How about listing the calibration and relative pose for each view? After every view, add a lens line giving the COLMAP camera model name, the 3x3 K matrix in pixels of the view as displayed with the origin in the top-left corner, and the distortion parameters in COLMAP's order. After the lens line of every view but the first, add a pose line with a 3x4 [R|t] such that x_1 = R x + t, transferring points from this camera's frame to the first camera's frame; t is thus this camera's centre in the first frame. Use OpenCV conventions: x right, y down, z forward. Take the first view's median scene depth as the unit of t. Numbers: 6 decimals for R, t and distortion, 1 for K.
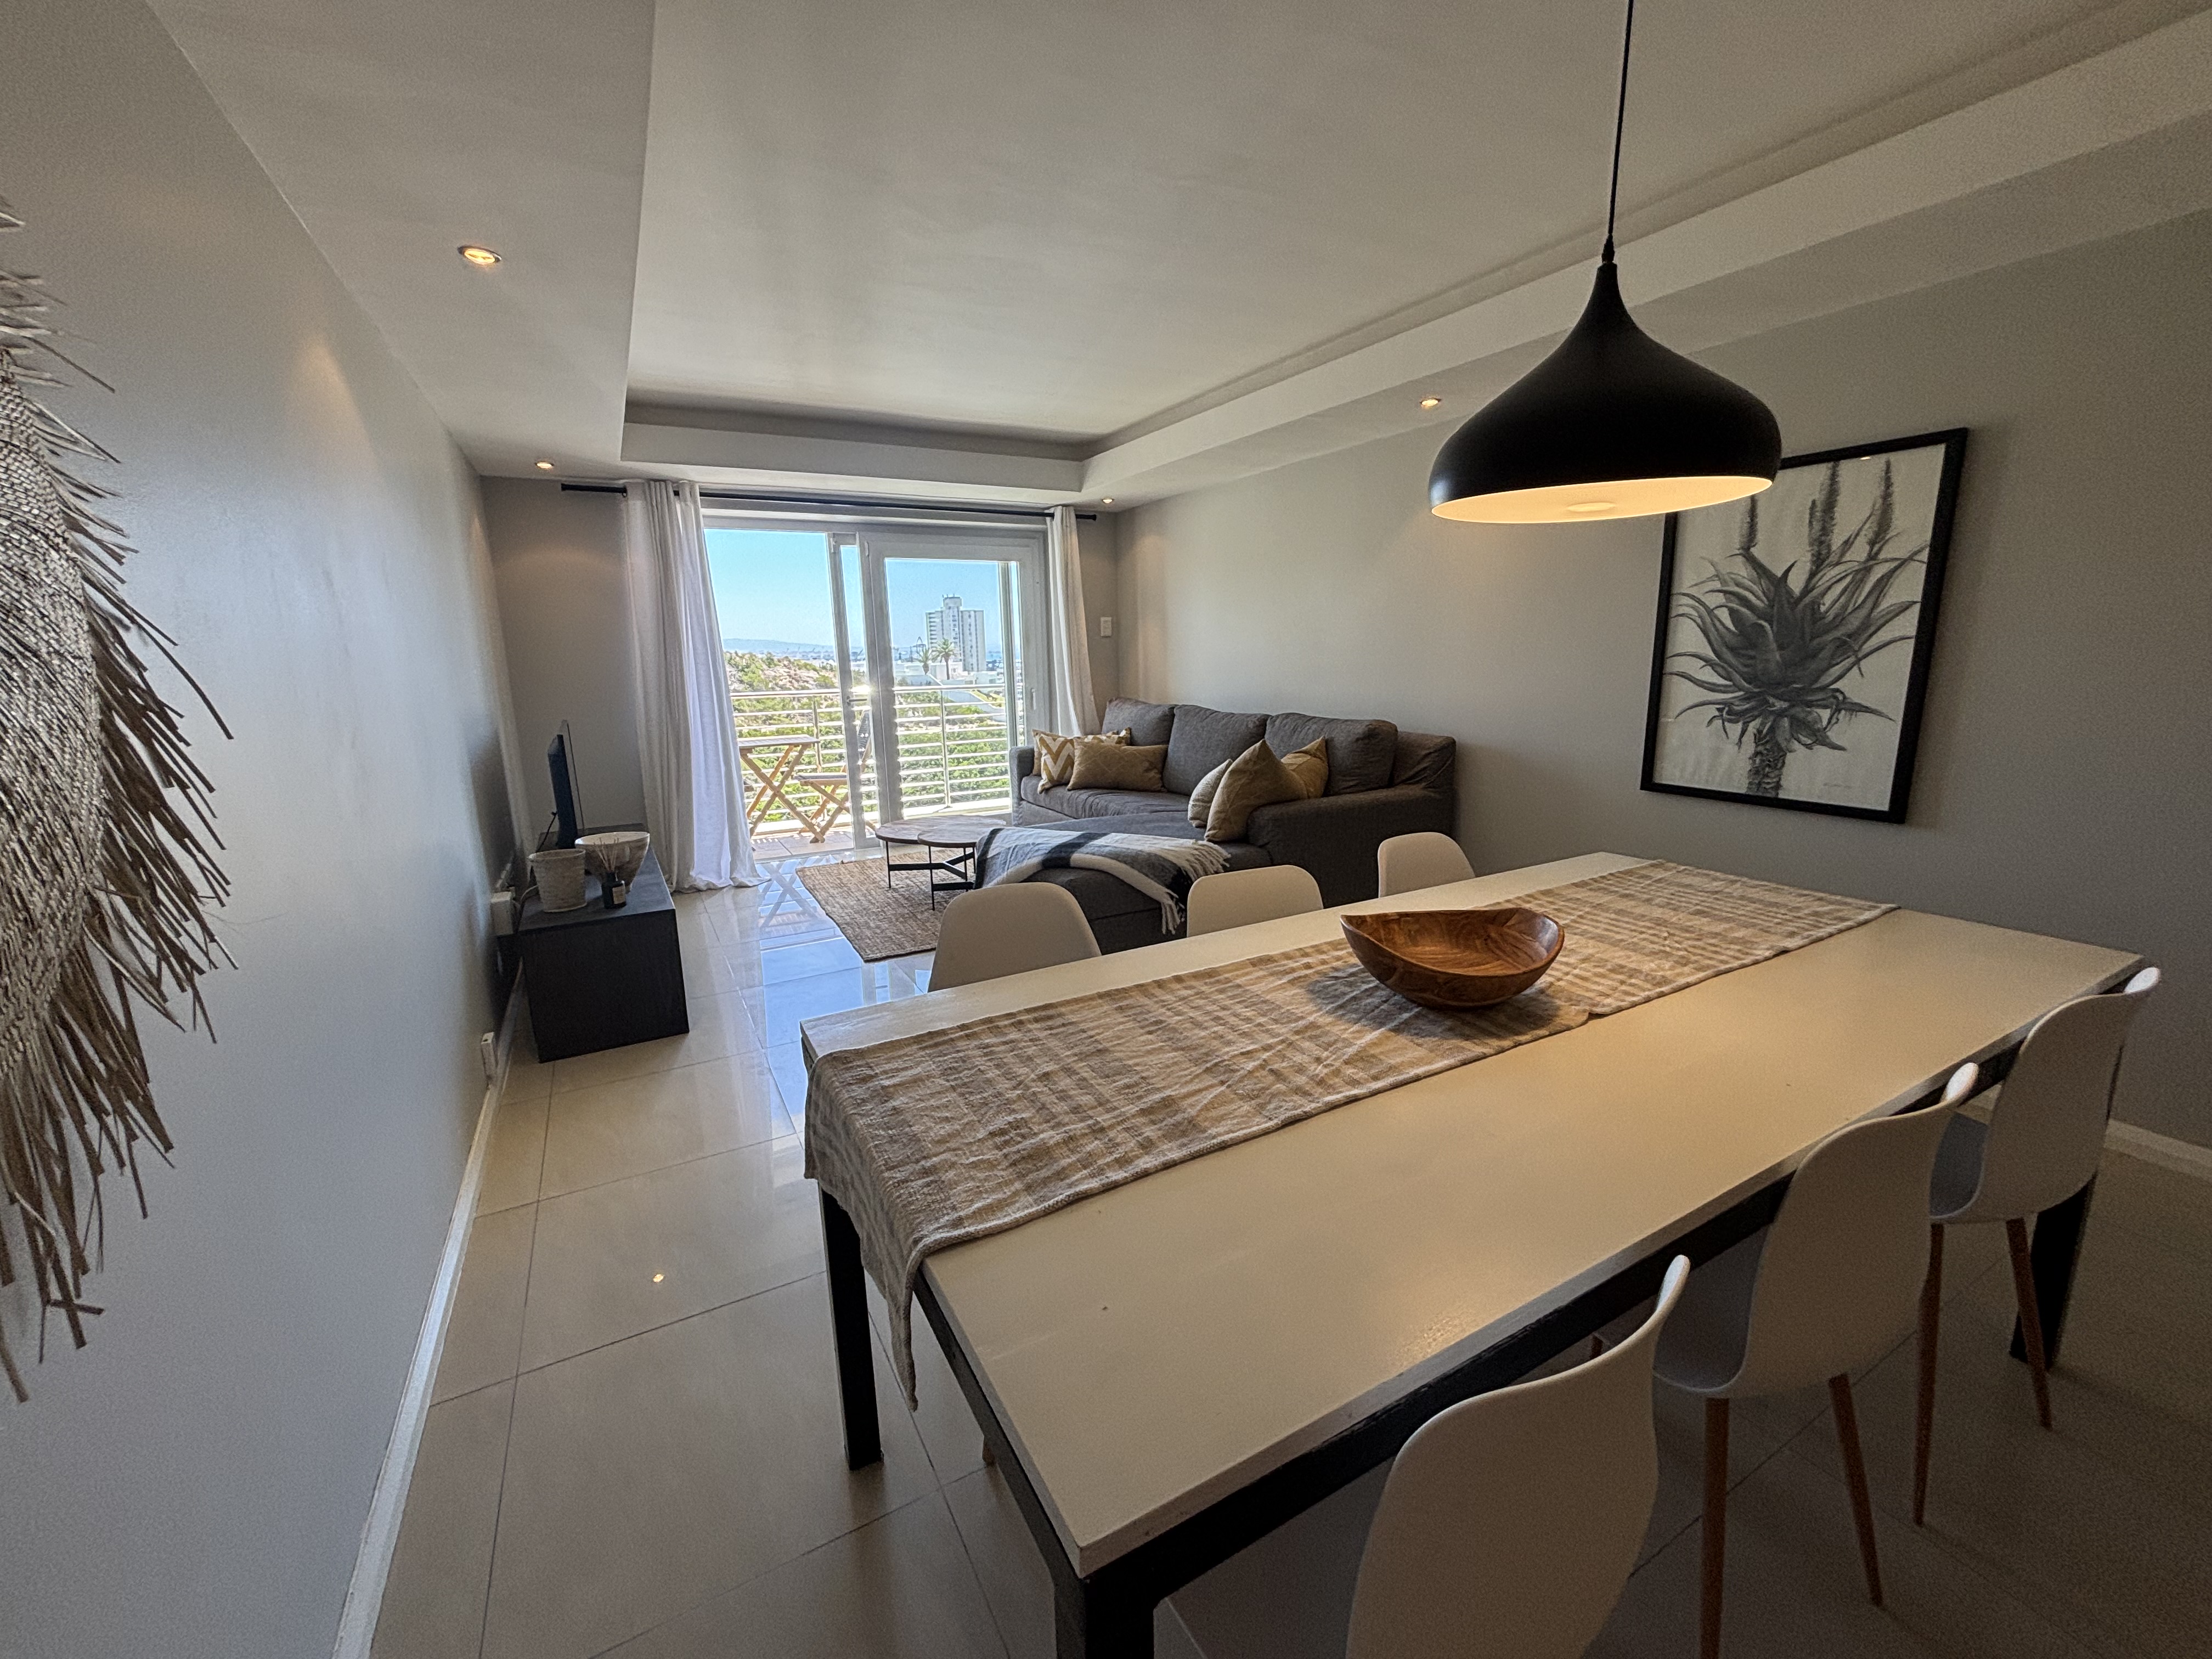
lens RADIAL K [[895.0, 0, 1106.0], [0, 895.0, 829.5], [0, 0, 1]] dist [-0.008765, -0.000234]
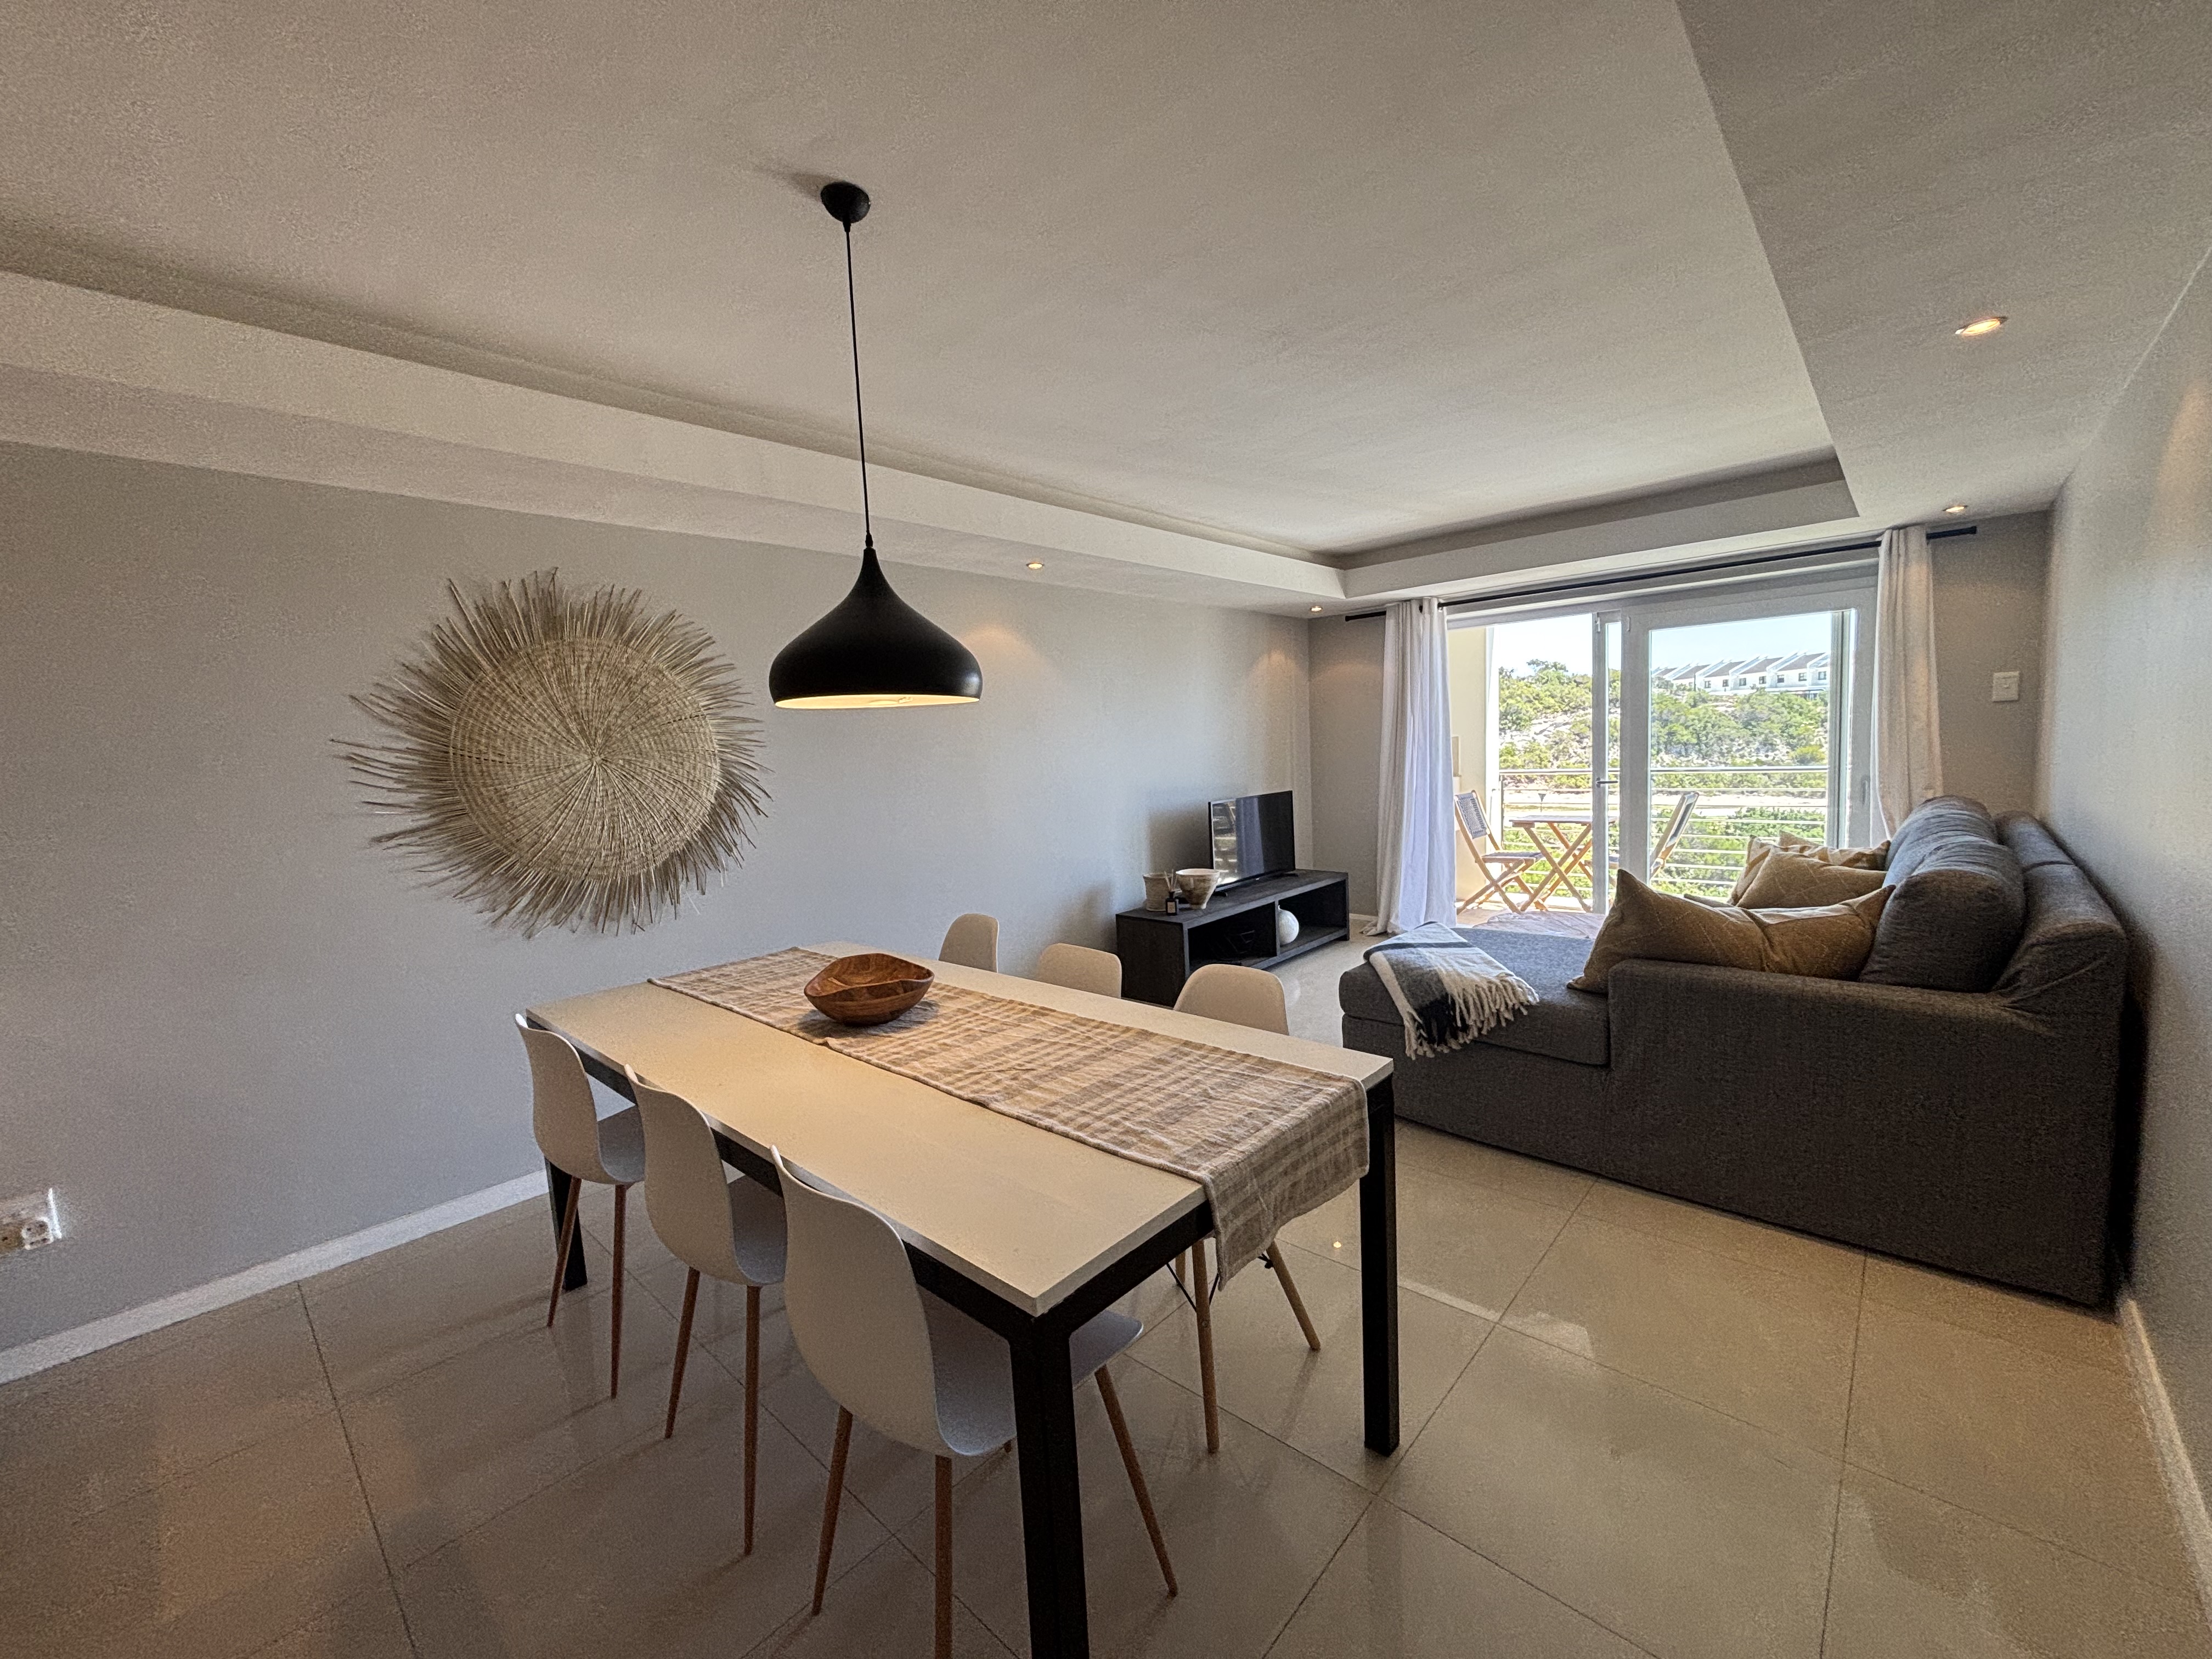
lens RADIAL K [[895.0, 0, 1106.0], [0, 895.0, 829.5], [0, 0, 1]] dist [-0.008765, -0.000234]
pose [[0.307631, 0.094418, -0.946810, 0.530747], [-0.148151, 0.987682, 0.050358, -0.073885], [0.939901, 0.124779, 0.317829, 0.236808]]
